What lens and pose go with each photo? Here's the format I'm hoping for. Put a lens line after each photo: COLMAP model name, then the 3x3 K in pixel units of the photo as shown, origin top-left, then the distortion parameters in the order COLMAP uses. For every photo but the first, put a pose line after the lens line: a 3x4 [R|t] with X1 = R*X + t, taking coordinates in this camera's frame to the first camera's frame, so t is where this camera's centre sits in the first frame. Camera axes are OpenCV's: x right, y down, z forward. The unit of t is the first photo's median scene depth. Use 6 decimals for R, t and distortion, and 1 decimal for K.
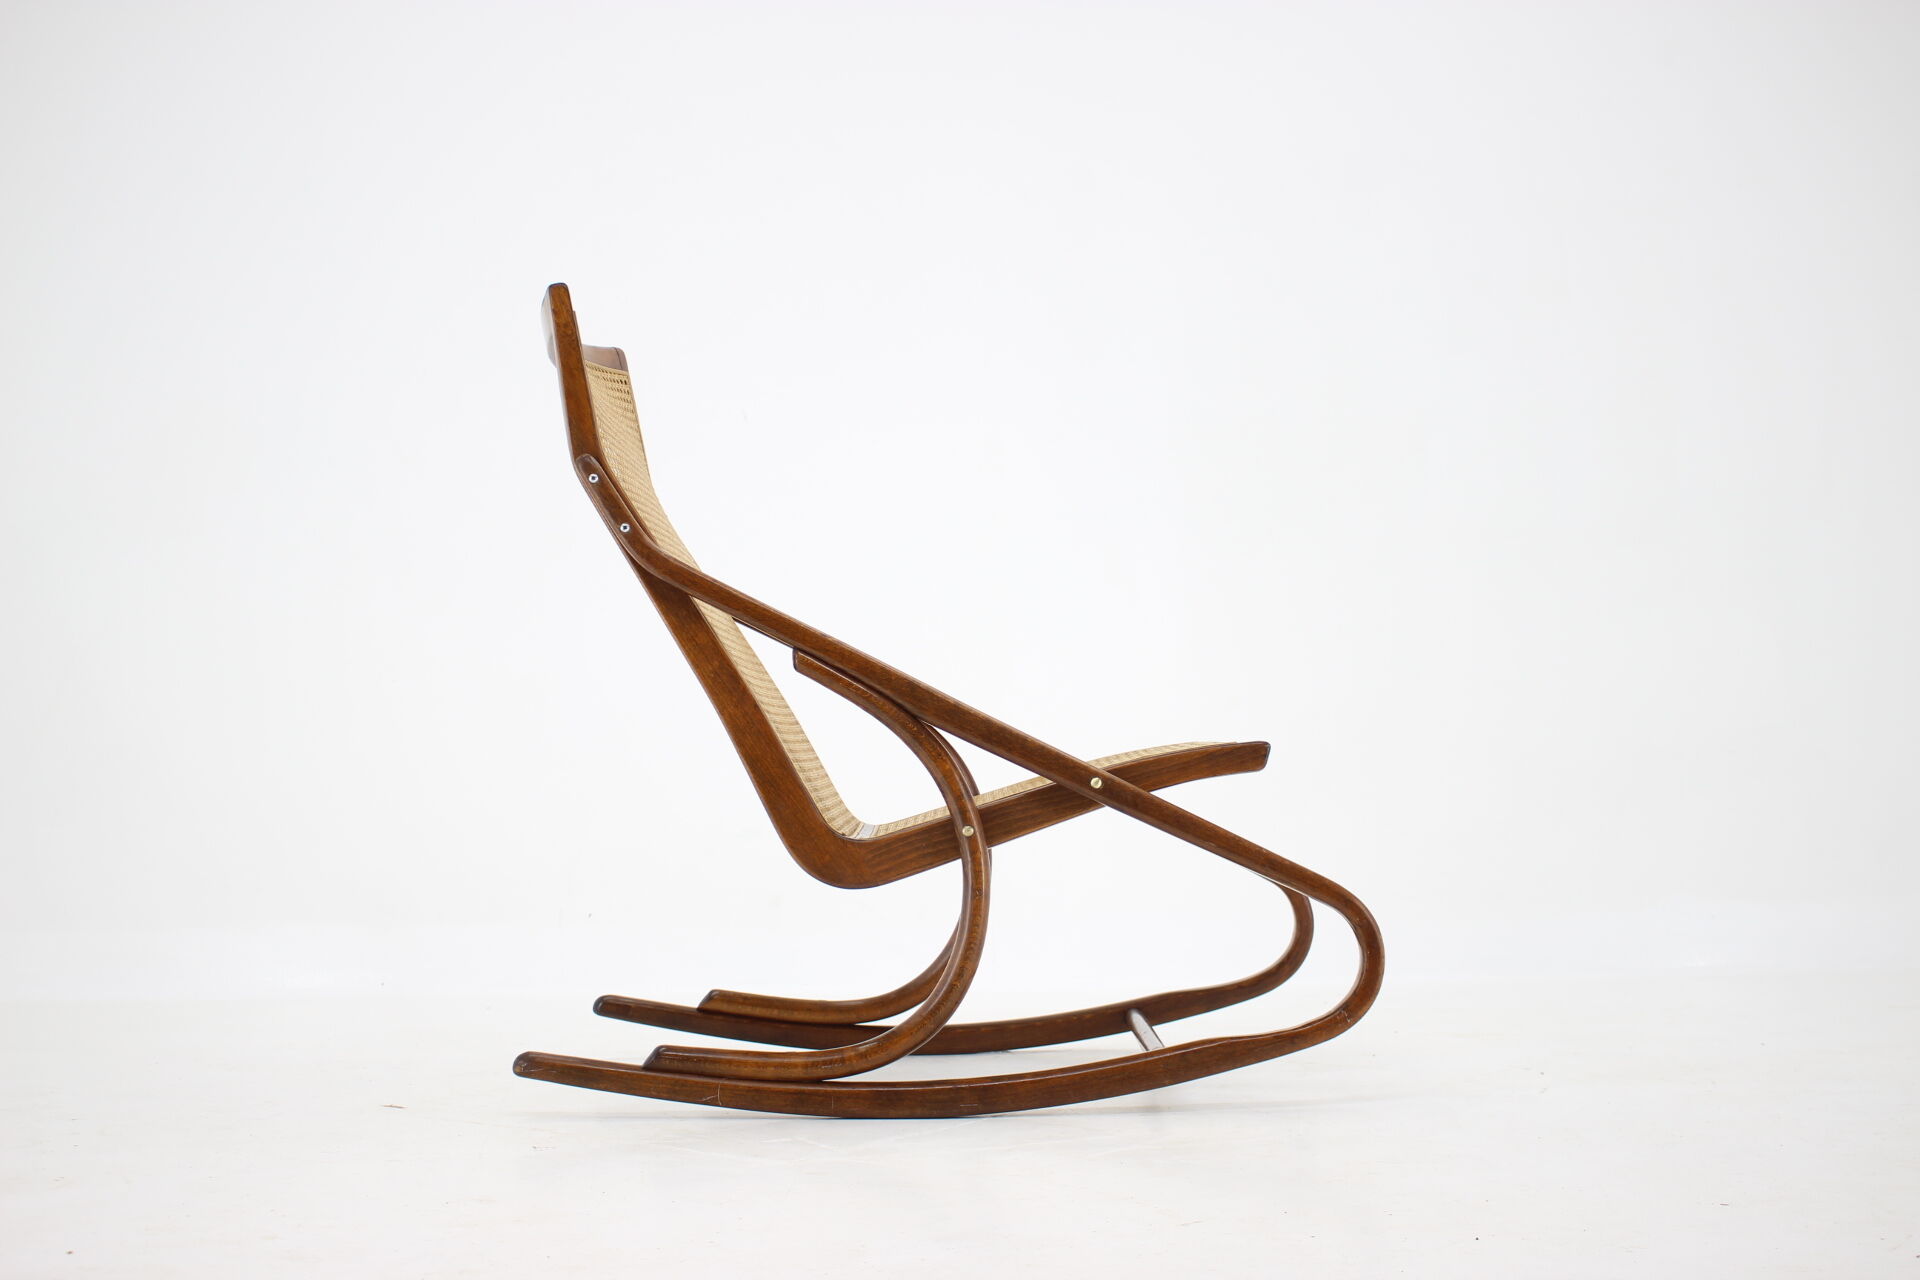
lens RADIAL K [[2246.5, 0, 960.0], [0, 2246.5, 640.0], [0, 0, 1]] dist [-0.076557, 0.000177]
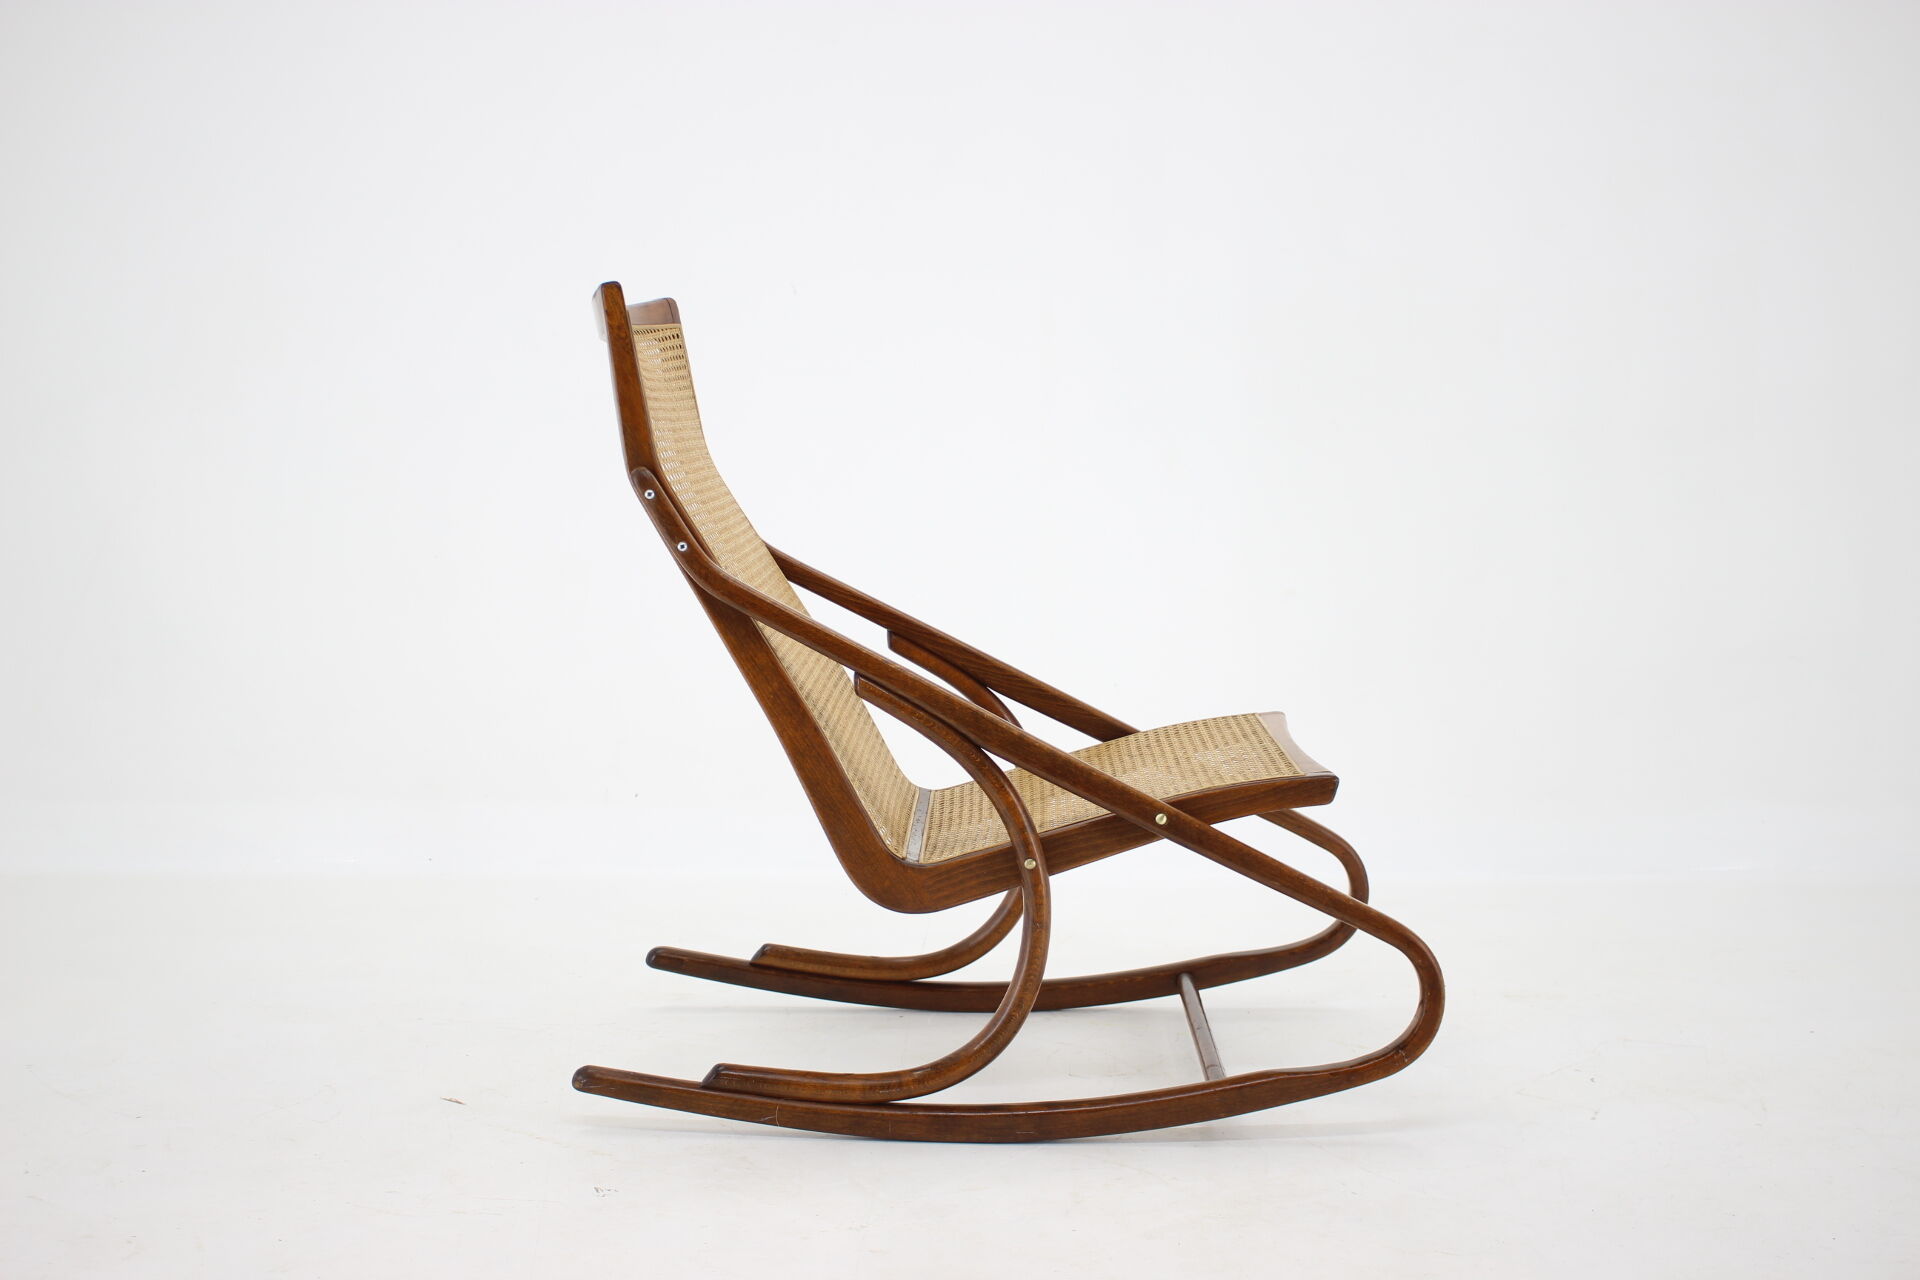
lens RADIAL K [[2246.5, 0, 960.0], [0, 2246.5, 640.0], [0, 0, 1]] dist [-0.076557, 0.000177]
pose [[0.999755, 0.019627, -0.010233, -0.018905], [-0.017751, 0.987111, 0.159051, -0.167141], [0.013222, -0.158831, 0.987217, 0.038526]]
